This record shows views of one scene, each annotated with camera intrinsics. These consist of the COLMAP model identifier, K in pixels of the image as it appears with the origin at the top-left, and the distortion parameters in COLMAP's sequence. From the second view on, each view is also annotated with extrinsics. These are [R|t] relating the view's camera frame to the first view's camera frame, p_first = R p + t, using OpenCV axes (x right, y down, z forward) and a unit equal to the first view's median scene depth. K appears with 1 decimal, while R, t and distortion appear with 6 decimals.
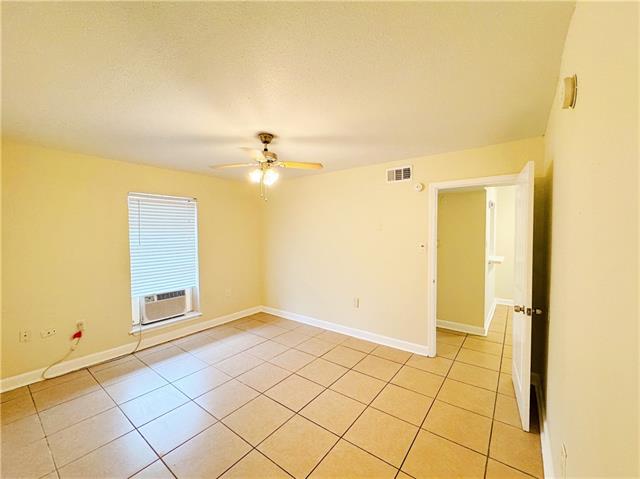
lens RADIAL K [[262.8, 0, 320.0], [0, 262.8, 239.5], [0, 0, 1]] dist [0.000658, 0.000149]
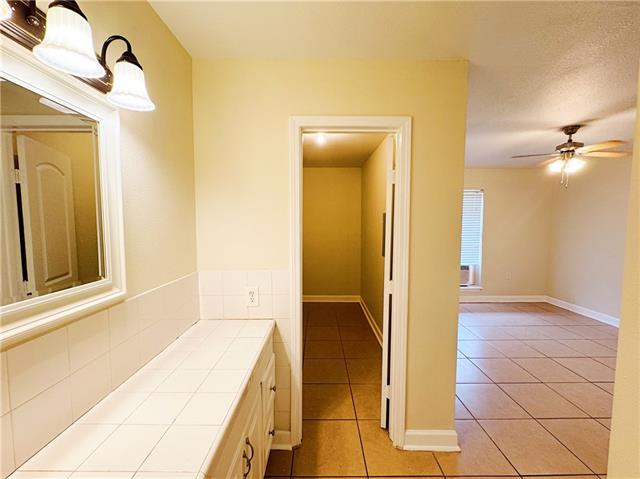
lens RADIAL K [[262.8, 0, 320.0], [0, 262.8, 239.5], [0, 0, 1]] dist [0.000658, 0.000149]
pose [[0.603951, 0.059501, -0.794797, 0.036510], [-0.030666, 0.998206, 0.051426, 0.027266], [0.796431, -0.006685, 0.604692, -0.302399]]
